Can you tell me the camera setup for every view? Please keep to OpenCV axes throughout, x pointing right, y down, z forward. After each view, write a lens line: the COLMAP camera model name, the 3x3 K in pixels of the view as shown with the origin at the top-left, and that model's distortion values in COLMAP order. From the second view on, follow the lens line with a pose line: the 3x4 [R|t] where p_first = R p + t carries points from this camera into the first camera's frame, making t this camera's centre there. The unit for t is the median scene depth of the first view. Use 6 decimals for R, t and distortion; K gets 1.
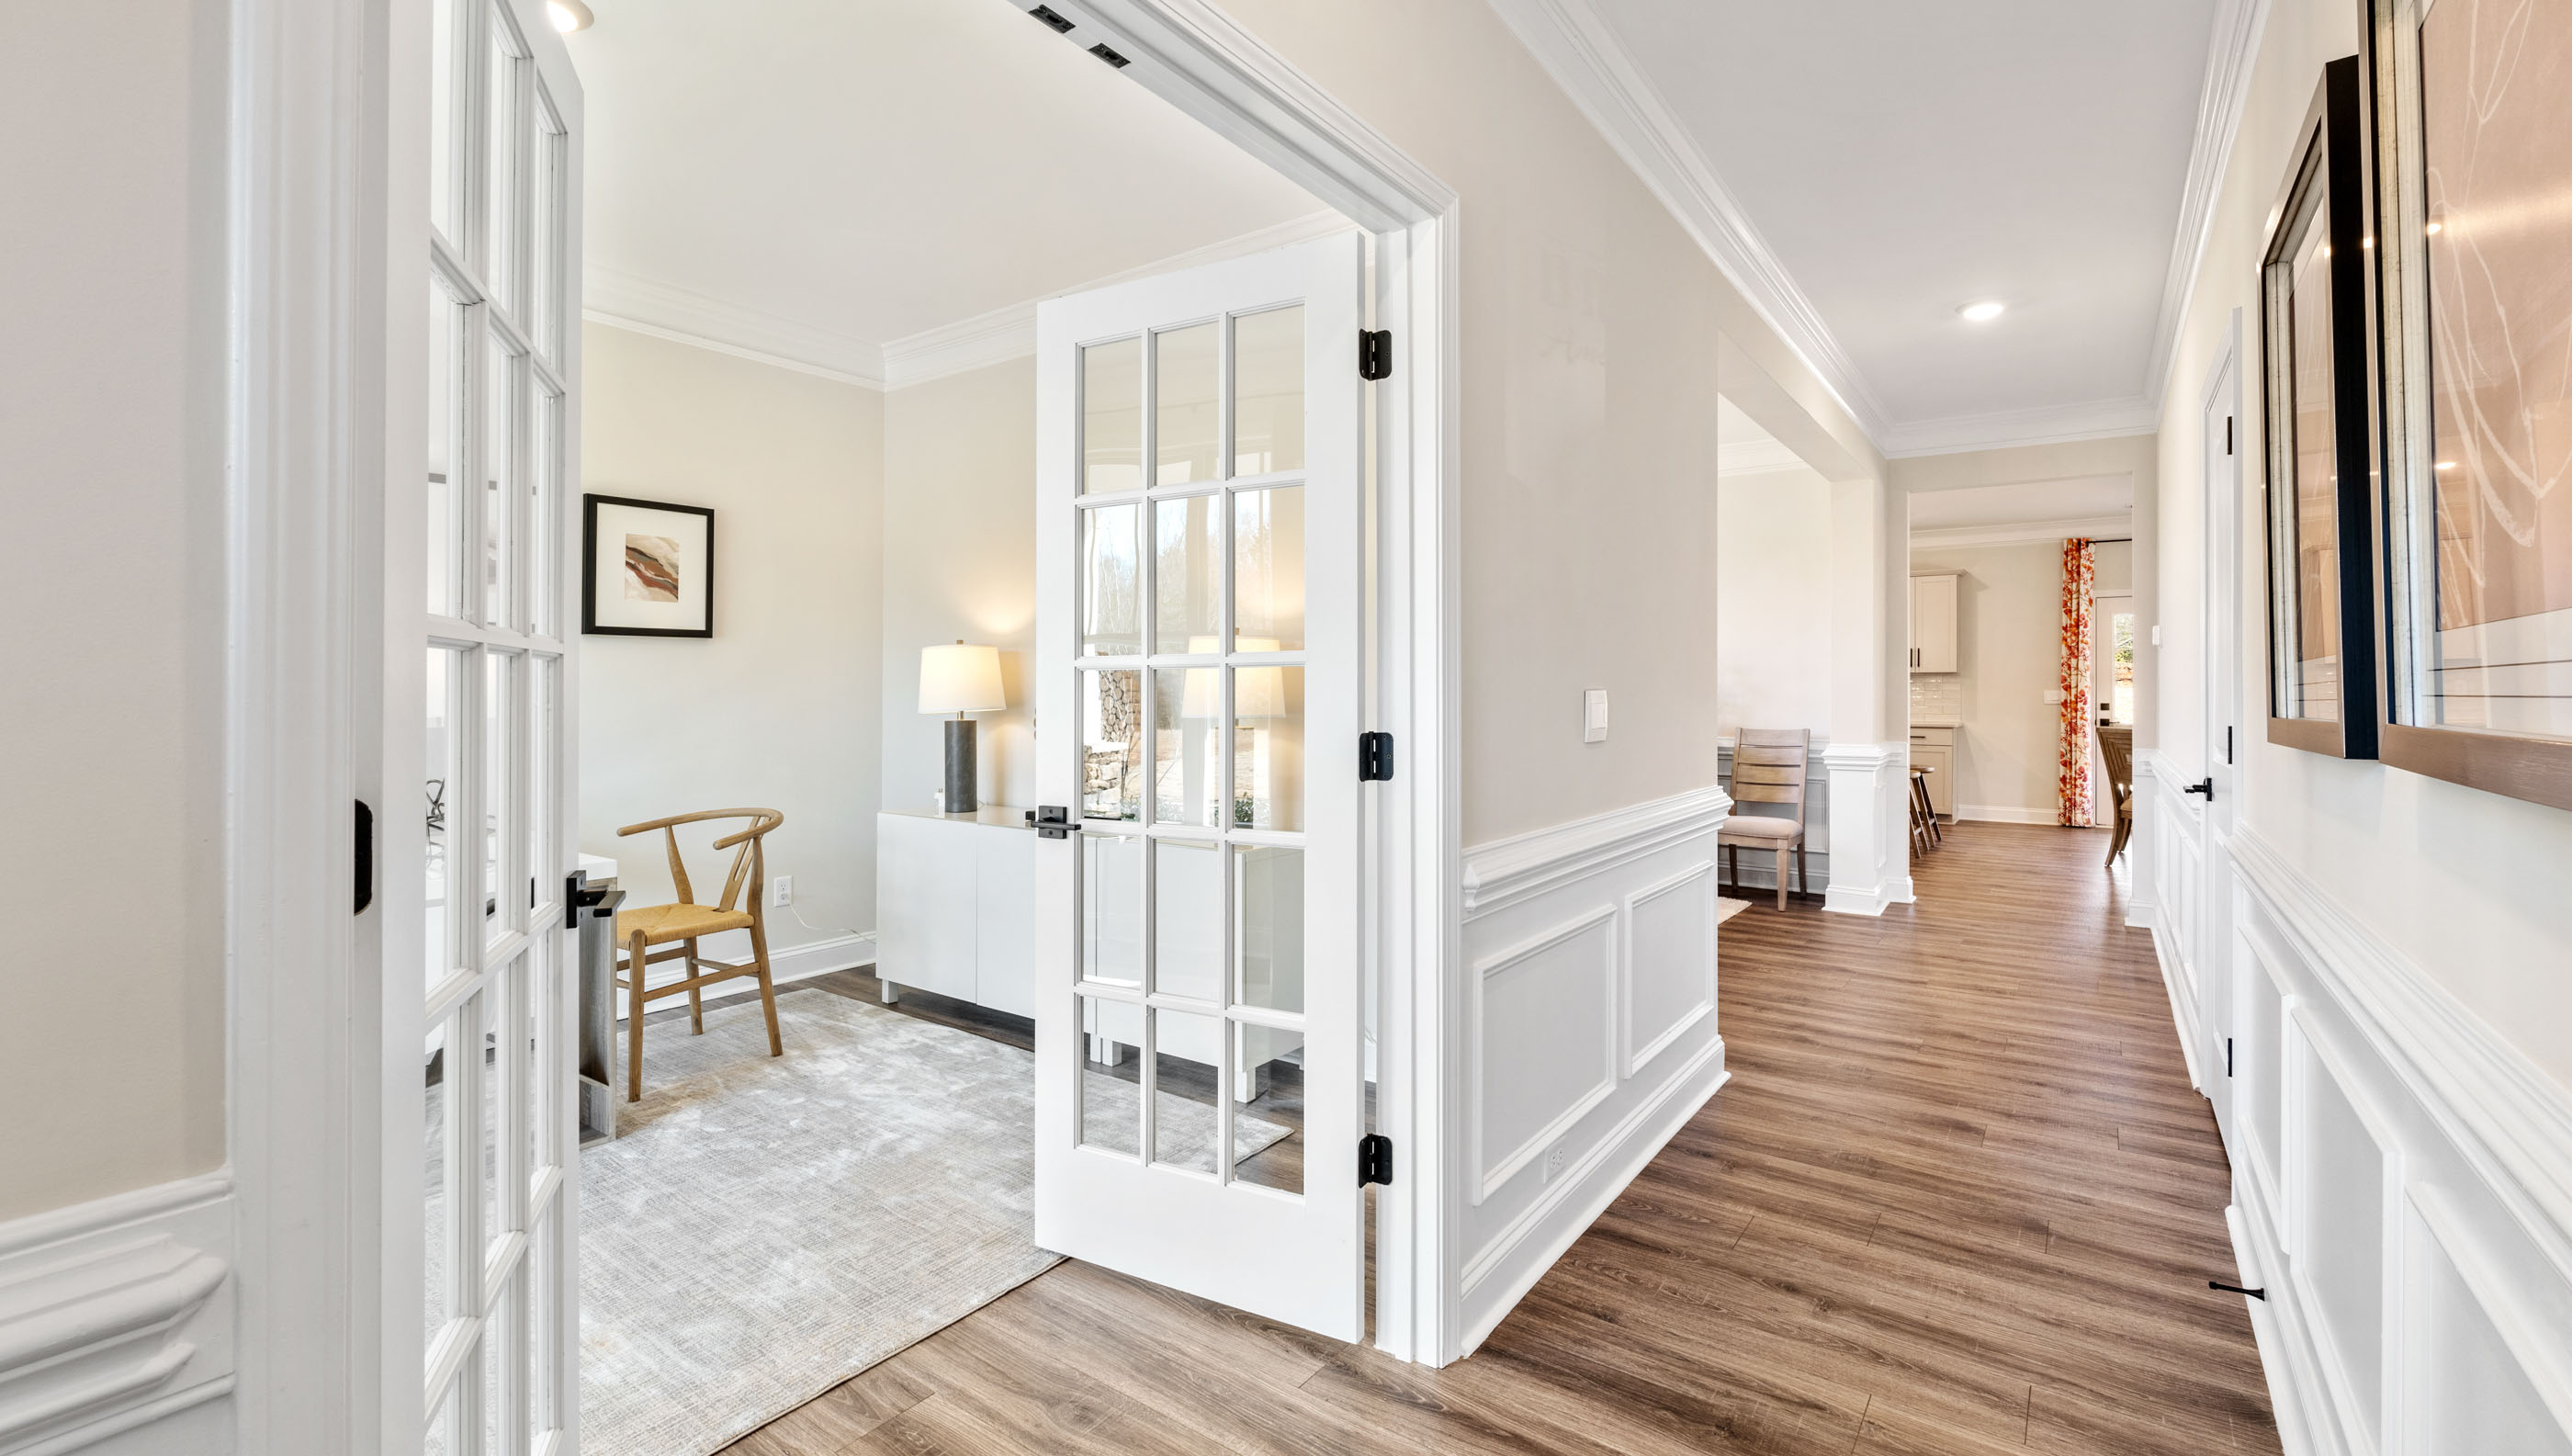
lens RADIAL K [[1111.0, 0, 1301.7], [0, 1111.0, 692.9], [0, 0, 1]] dist [-0.006879, -0.000189]
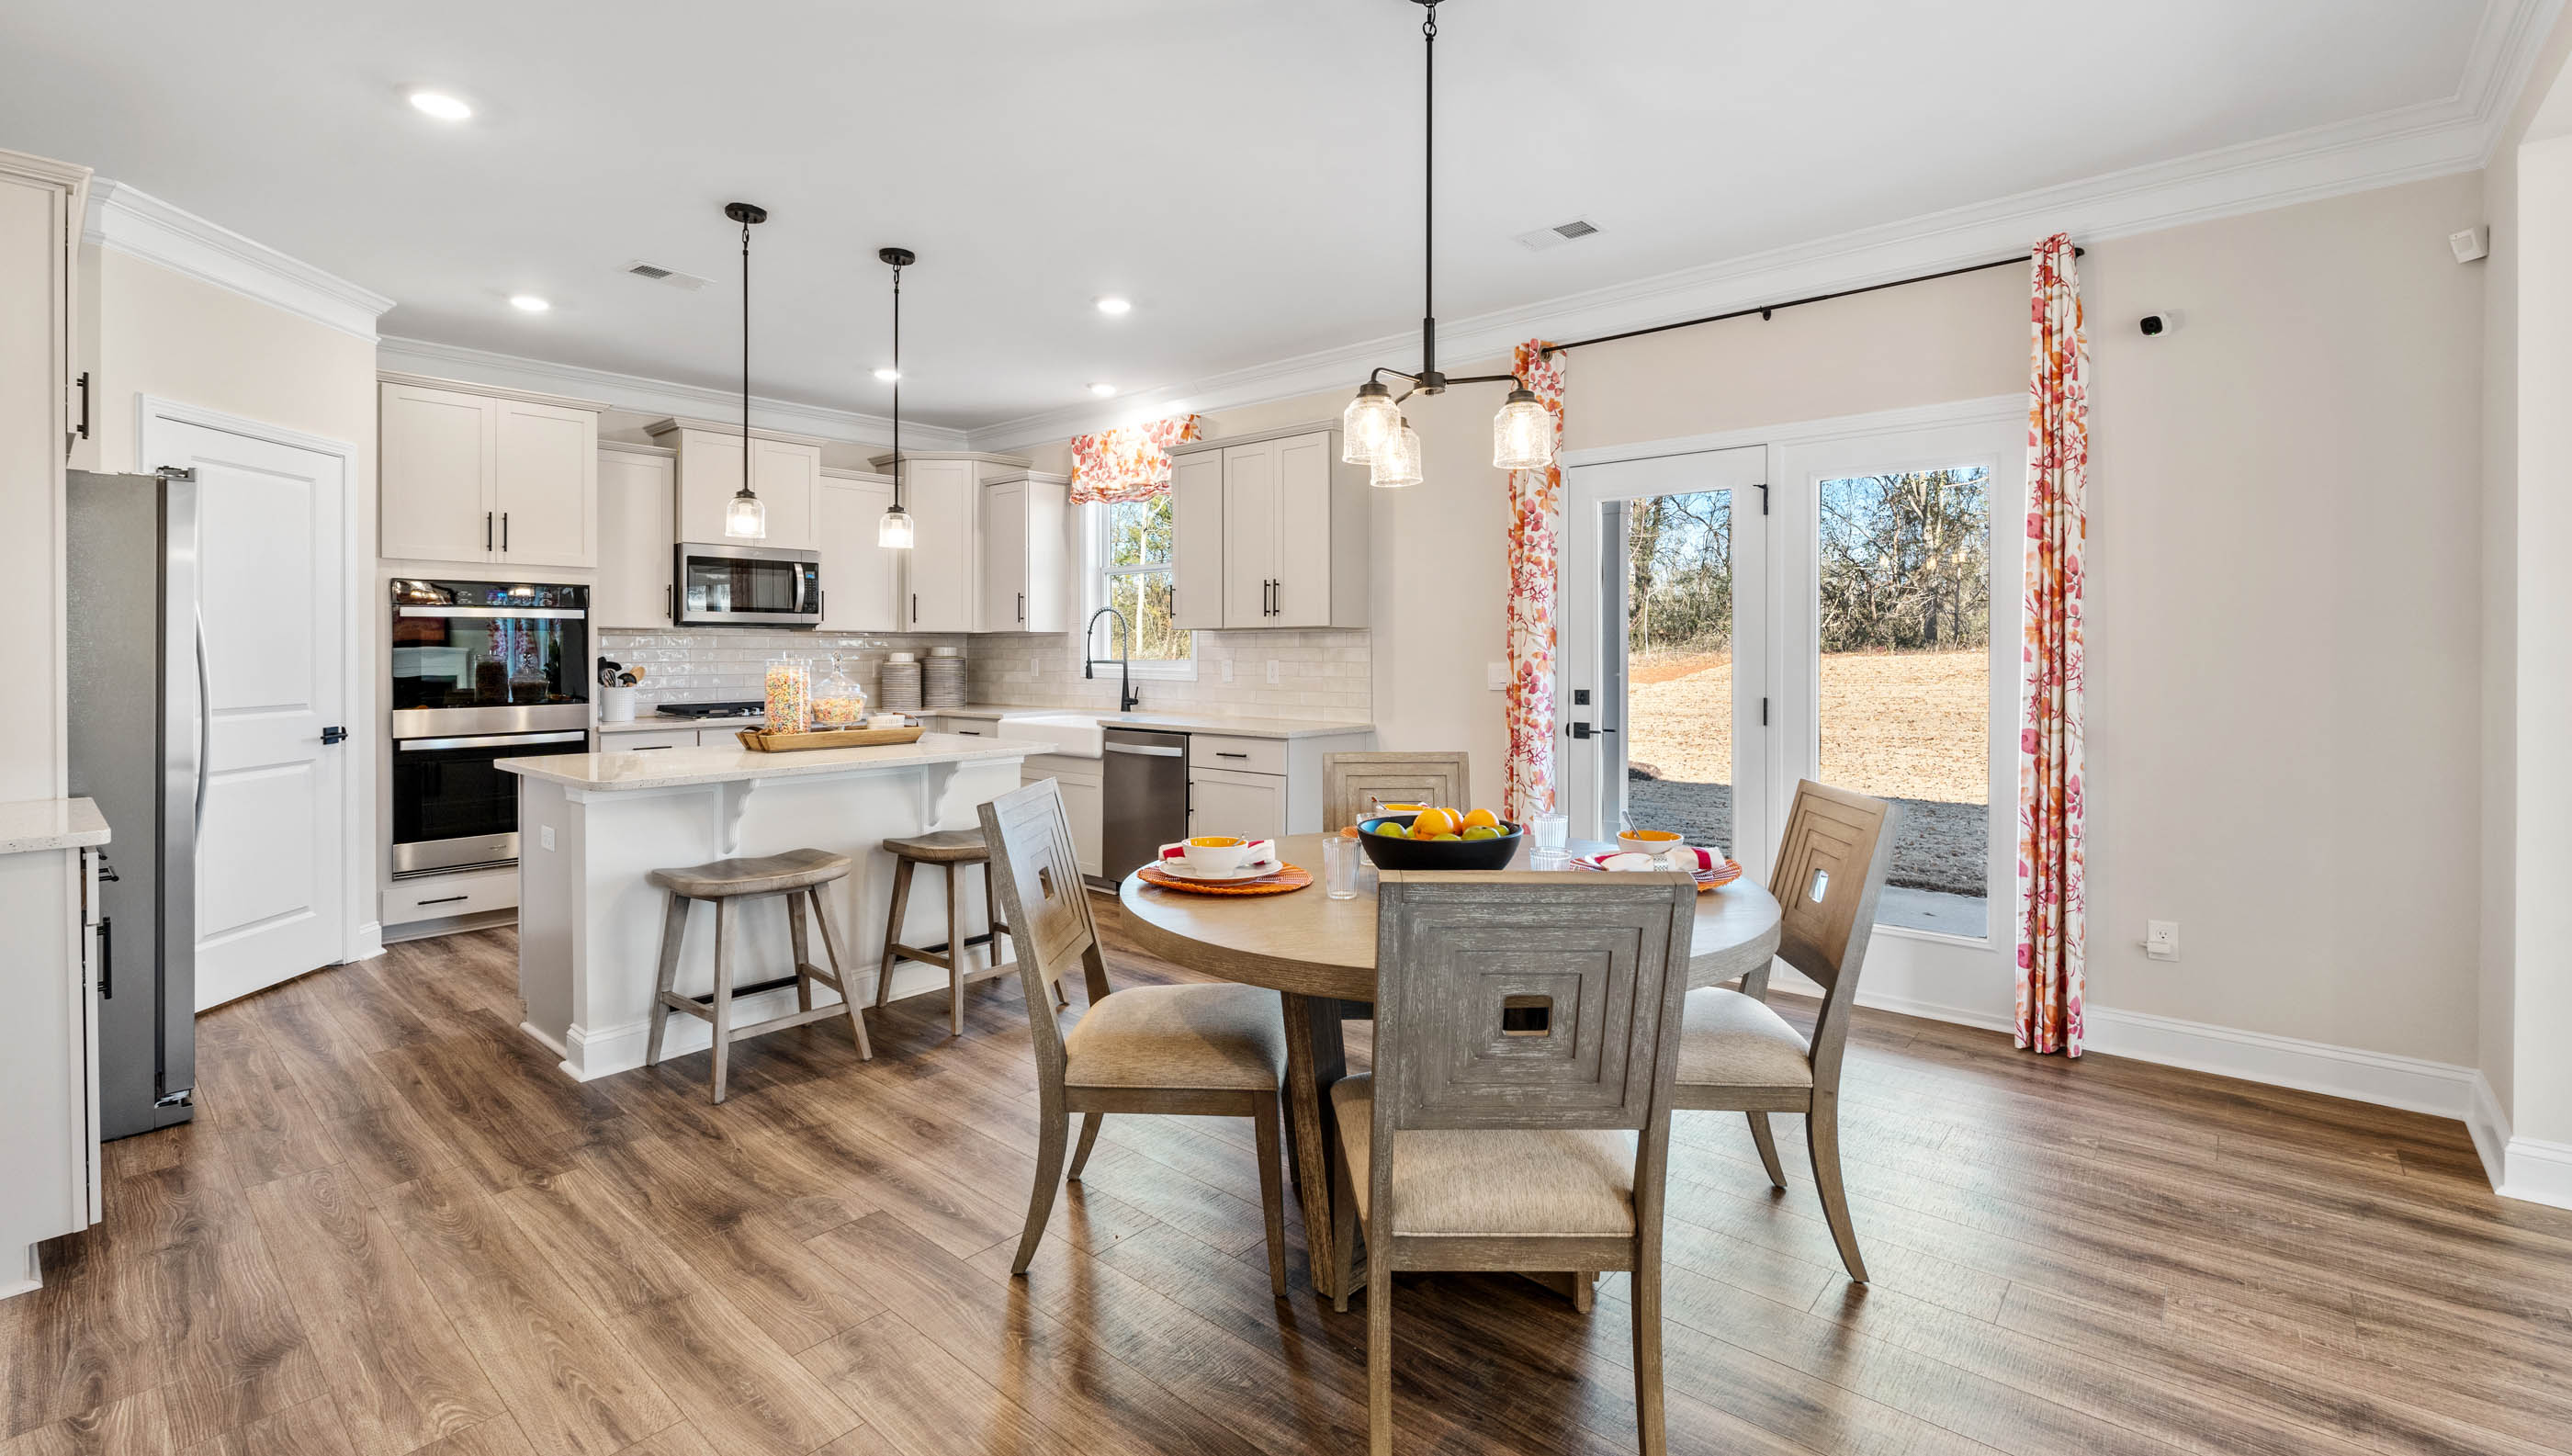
lens RADIAL K [[1111.0, 0, 1287.5], [0, 1111.0, 659.1], [0, 0, 1]] dist [-0.006879, -0.000189]
pose [[0.996253, 0.000529, -0.086484, 0.634388], [-0.000100, 0.999988, 0.004962, -0.006216], [0.086485, -0.004934, 0.996241, 0.510917]]
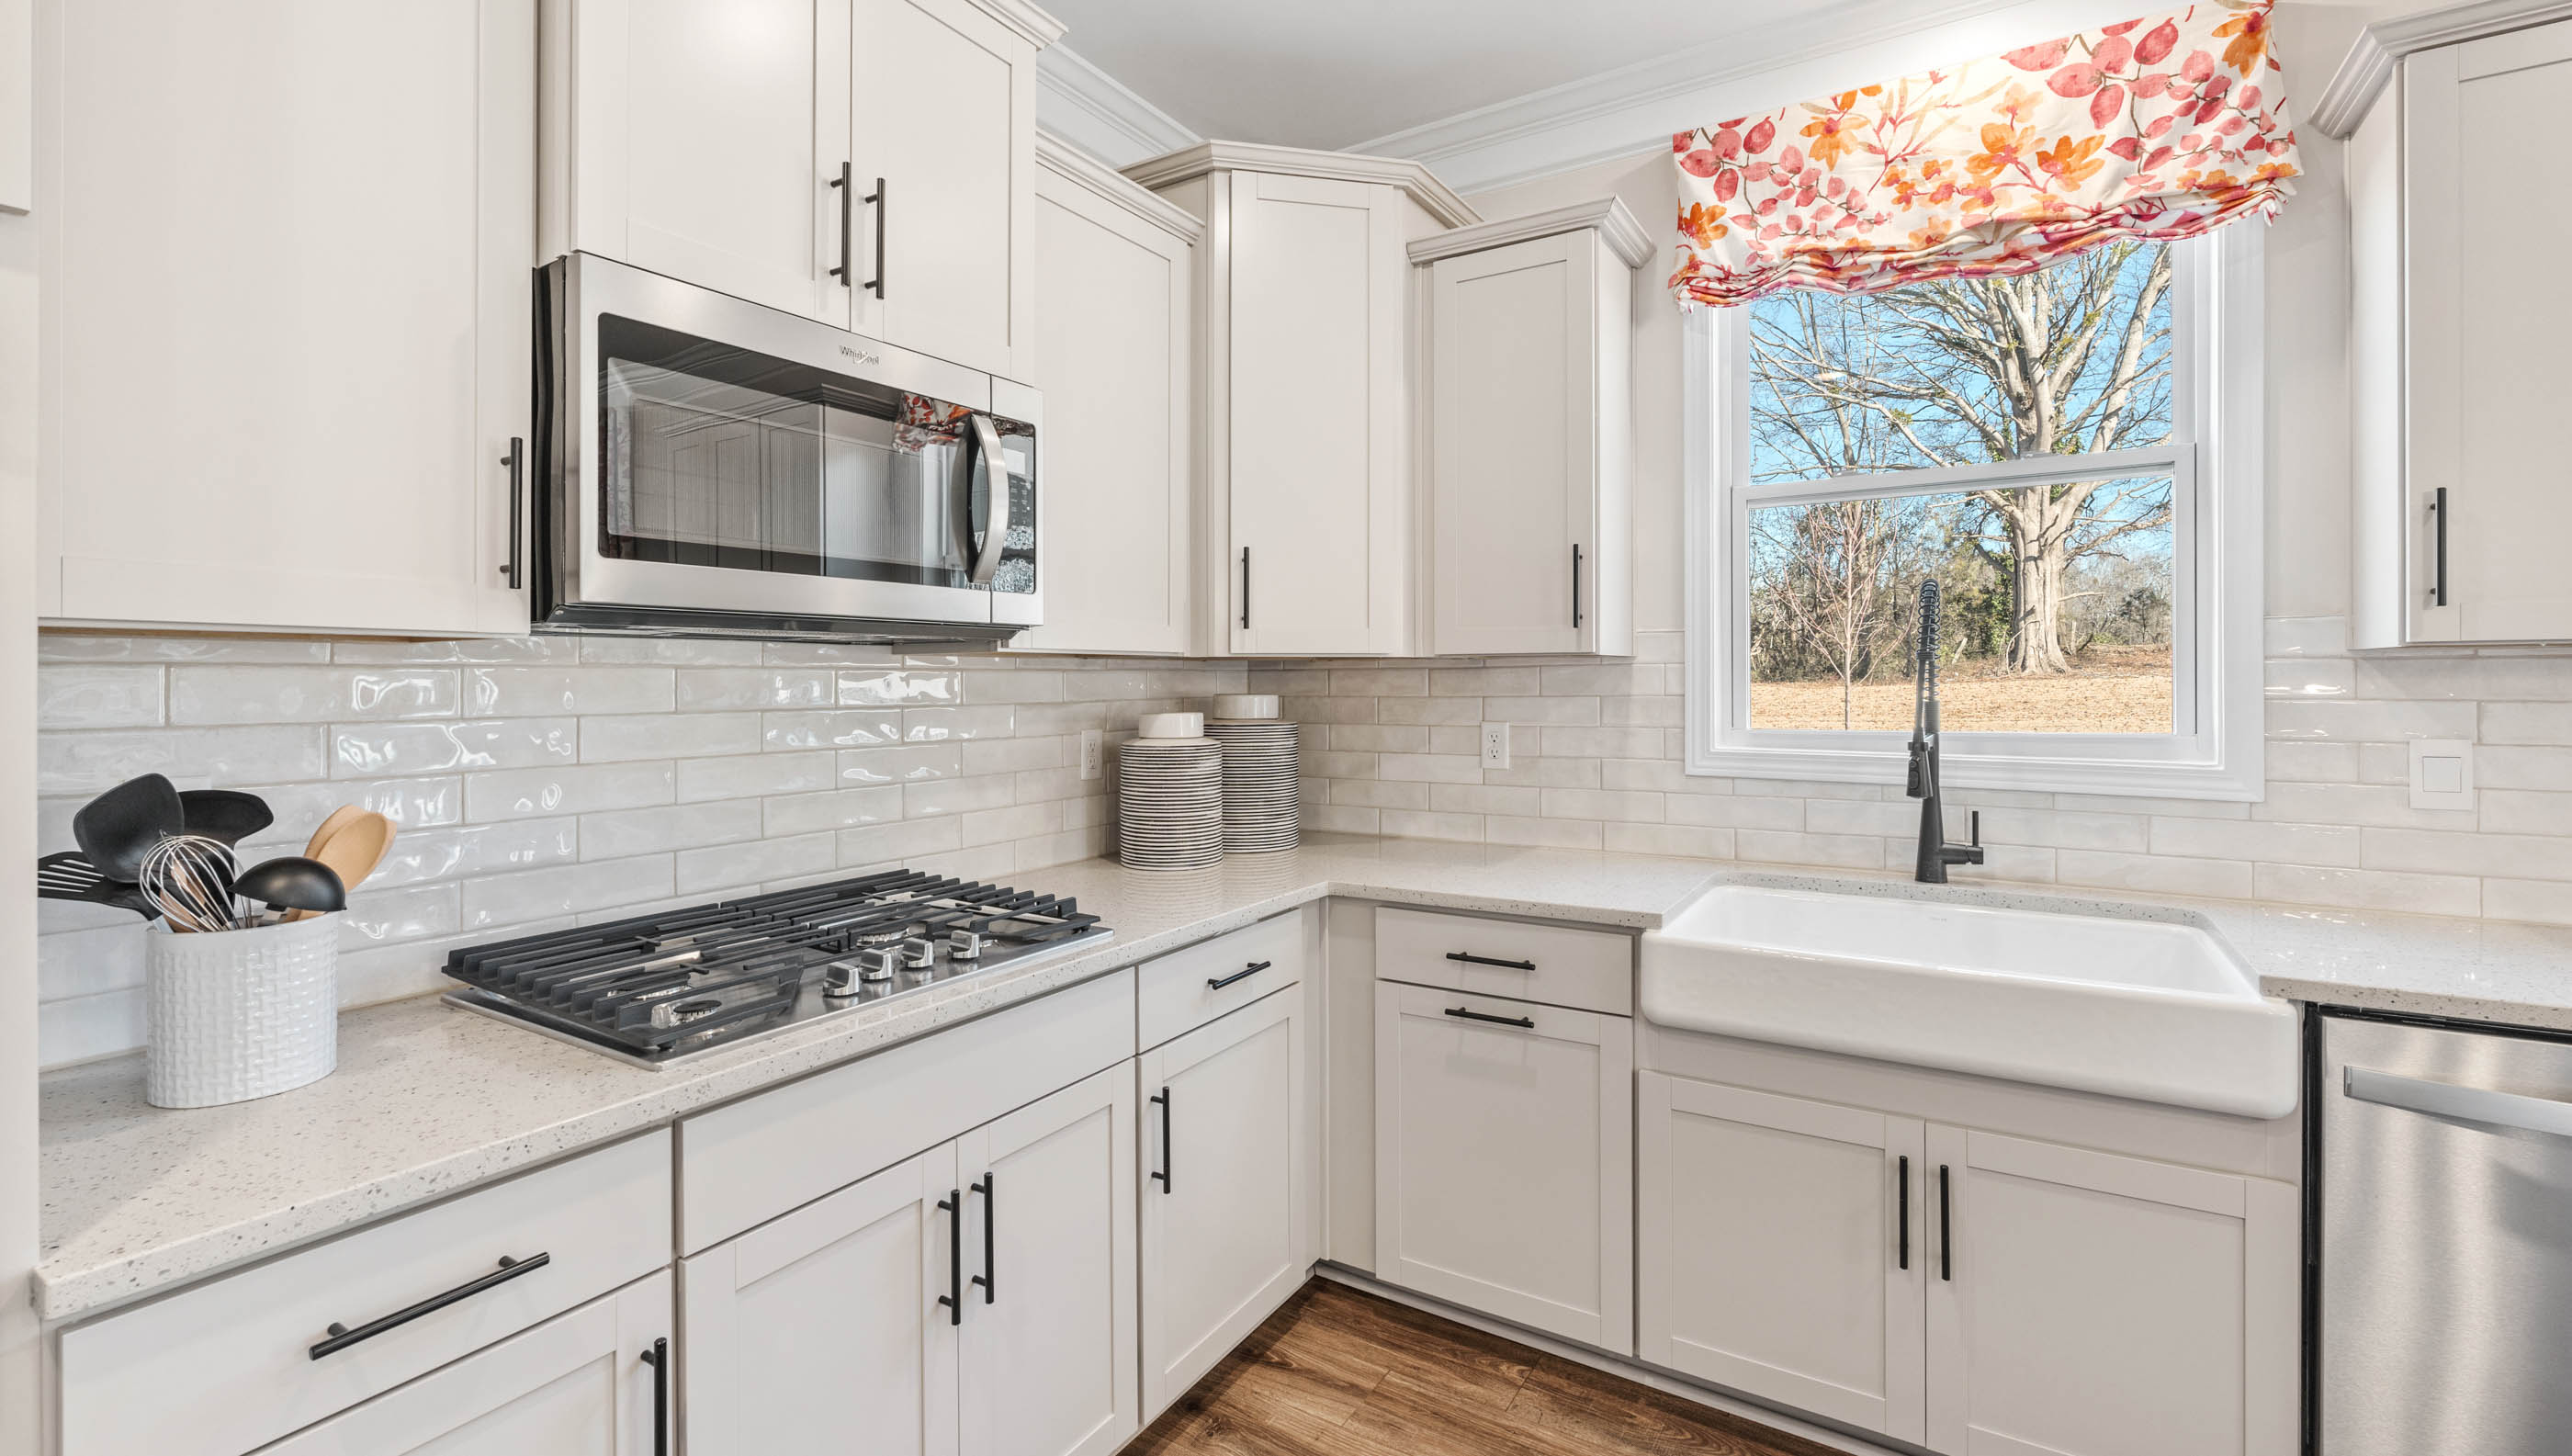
lens RADIAL K [[1111.0, 0, 1297.4], [0, 1111.0, 681.0], [0, 0, 1]] dist [-0.006879, -0.000189]
pose [[0.997606, -0.003816, 0.069049, 0.338837], [0.003926, 0.999991, -0.001445, -0.013705], [-0.069043, 0.001713, 0.997612, 0.933789]]
